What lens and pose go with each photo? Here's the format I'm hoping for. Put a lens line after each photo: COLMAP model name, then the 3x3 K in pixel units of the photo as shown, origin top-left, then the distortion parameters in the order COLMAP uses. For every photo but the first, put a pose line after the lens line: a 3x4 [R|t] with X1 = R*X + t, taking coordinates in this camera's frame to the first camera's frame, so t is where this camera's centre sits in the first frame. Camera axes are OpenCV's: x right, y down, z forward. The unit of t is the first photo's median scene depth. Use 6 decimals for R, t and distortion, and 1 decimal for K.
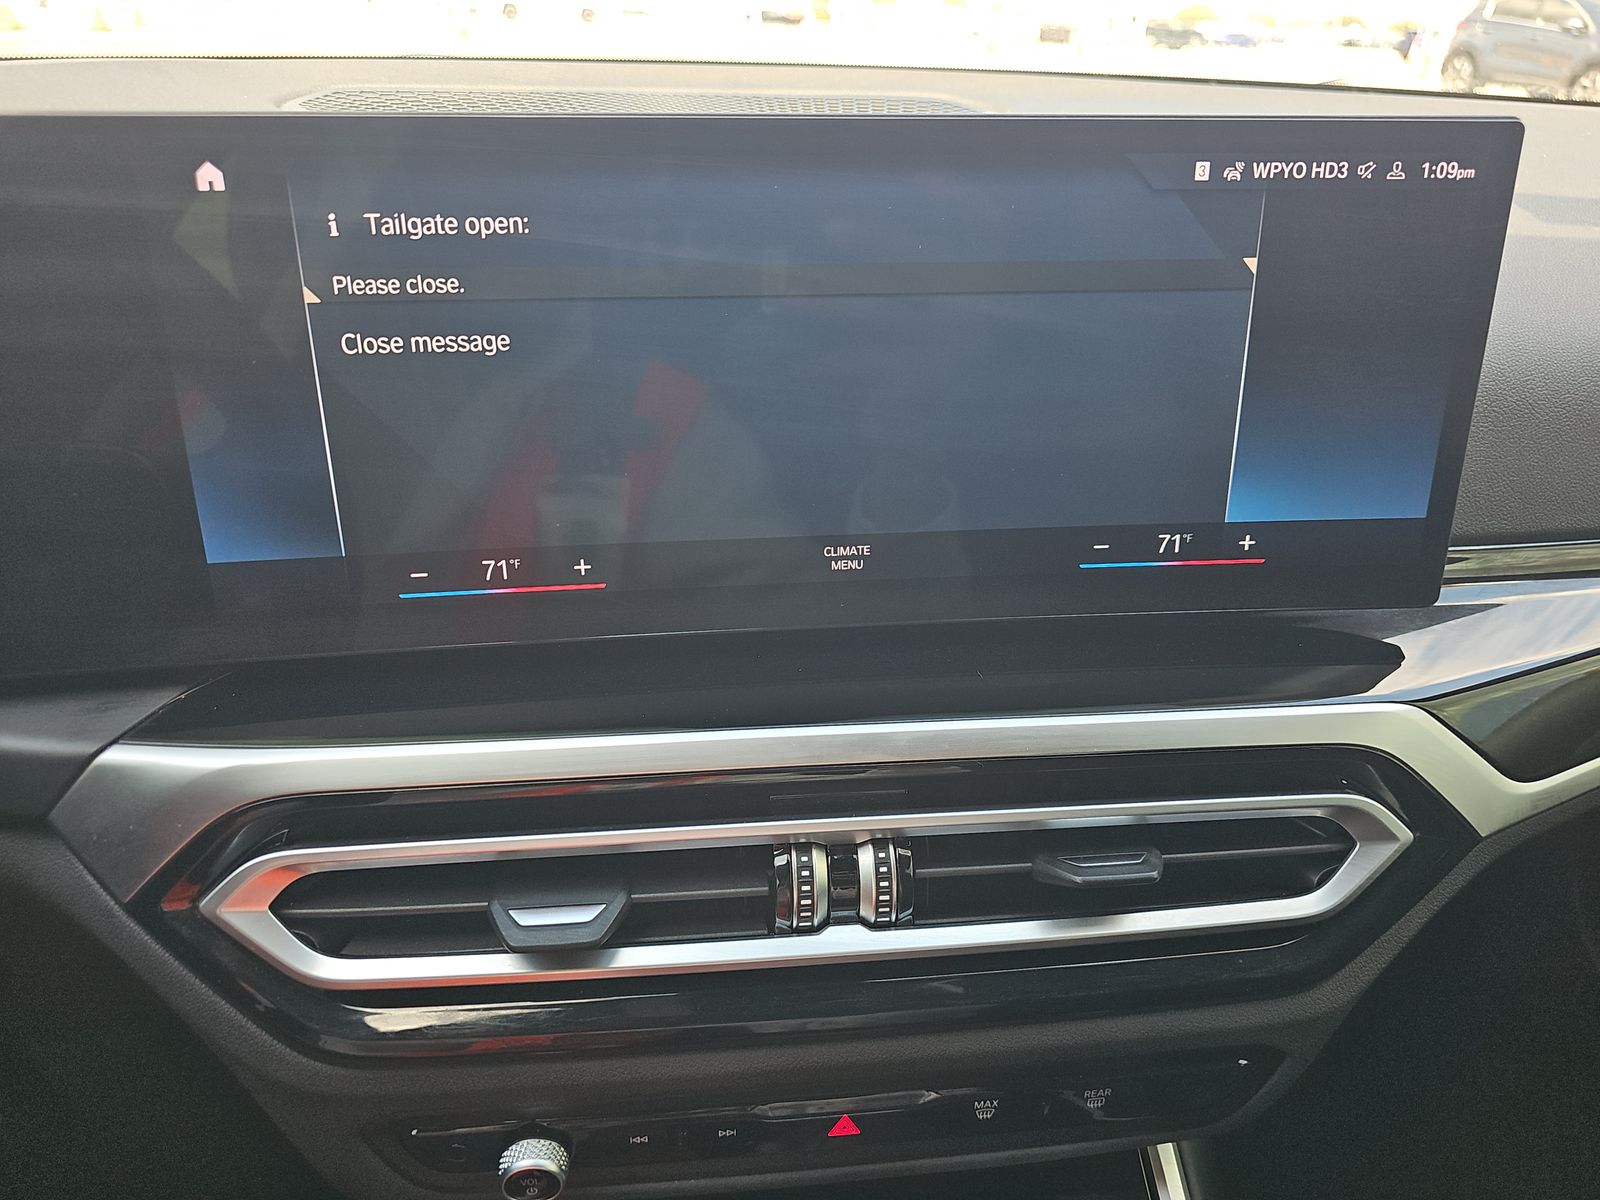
lens RADIAL K [[1083.9, 0, 800.0], [0, 1083.9, 600.0], [0, 0, 1]] dist [-0.001465, -0.001774]
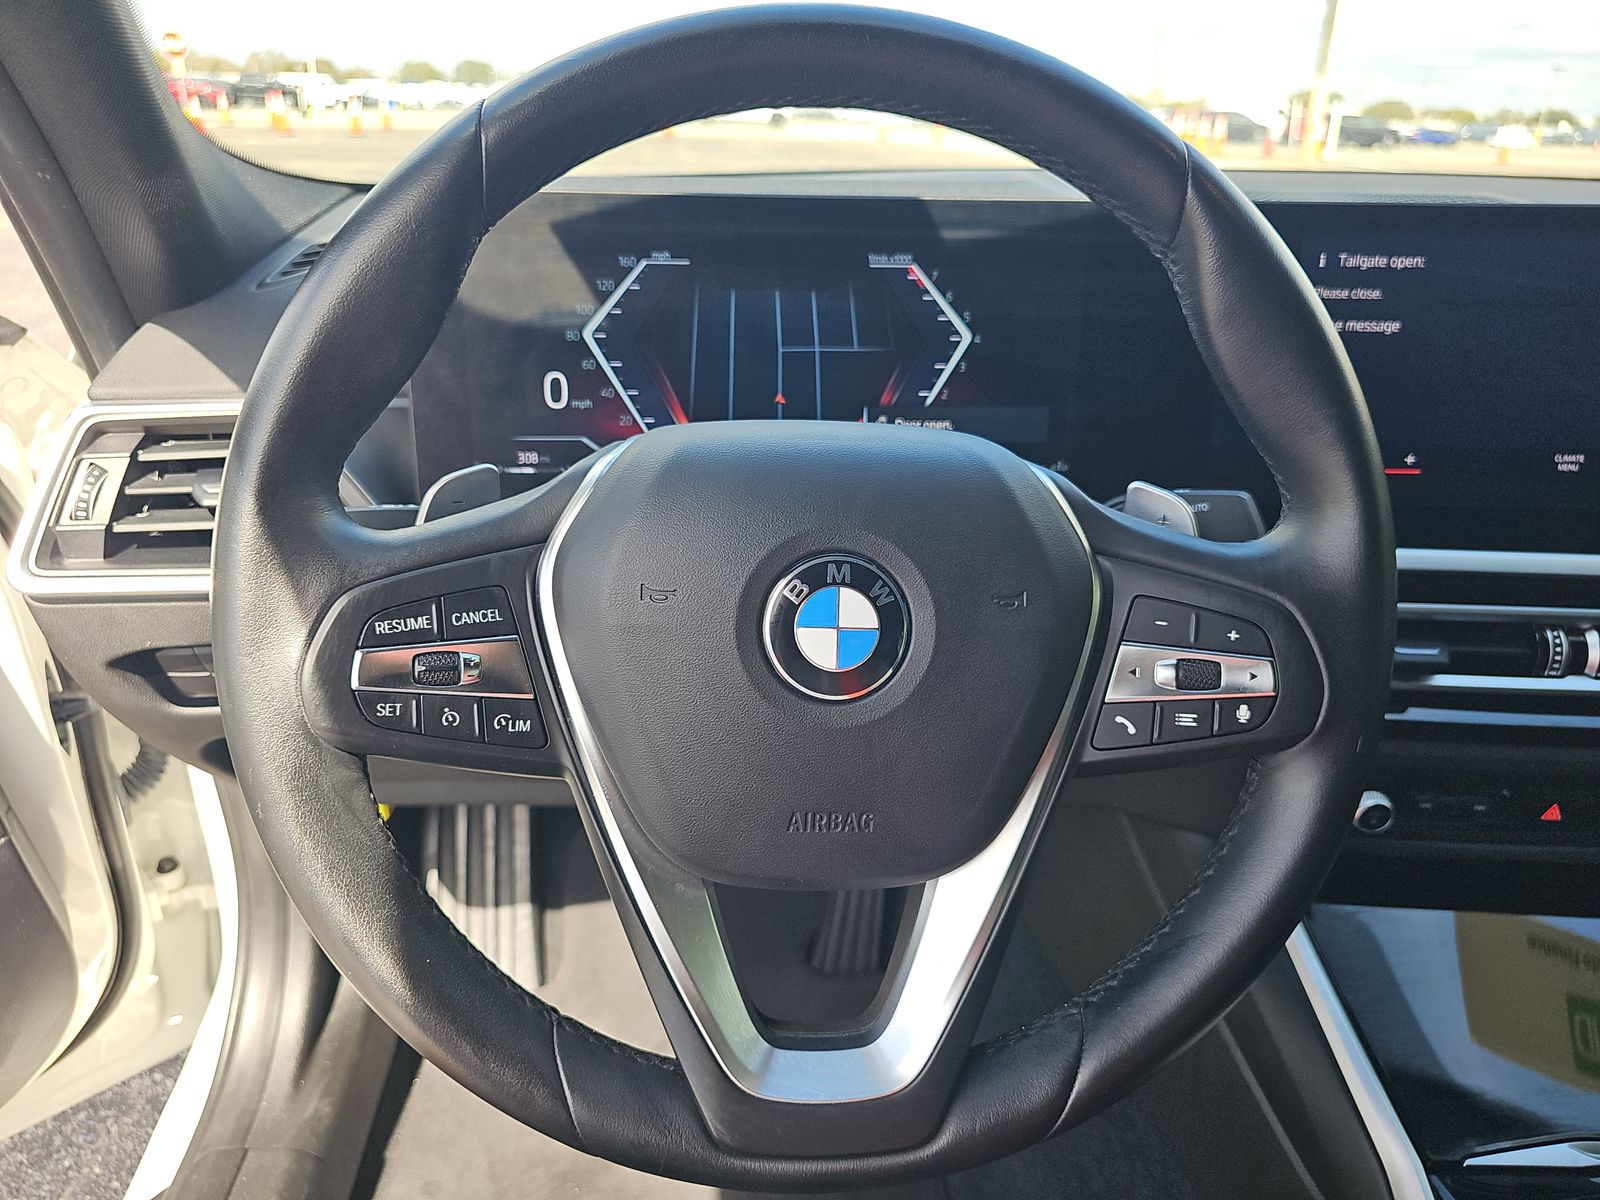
lens RADIAL K [[1083.9, 0, 800.0], [0, 1083.9, 600.0], [0, 0, 1]] dist [-0.001465, -0.001774]
pose [[0.988176, 0.053208, -0.143795, -0.974003], [-0.064165, 0.995290, -0.072664, 0.409602], [0.139251, 0.081032, 0.986936, -0.877778]]
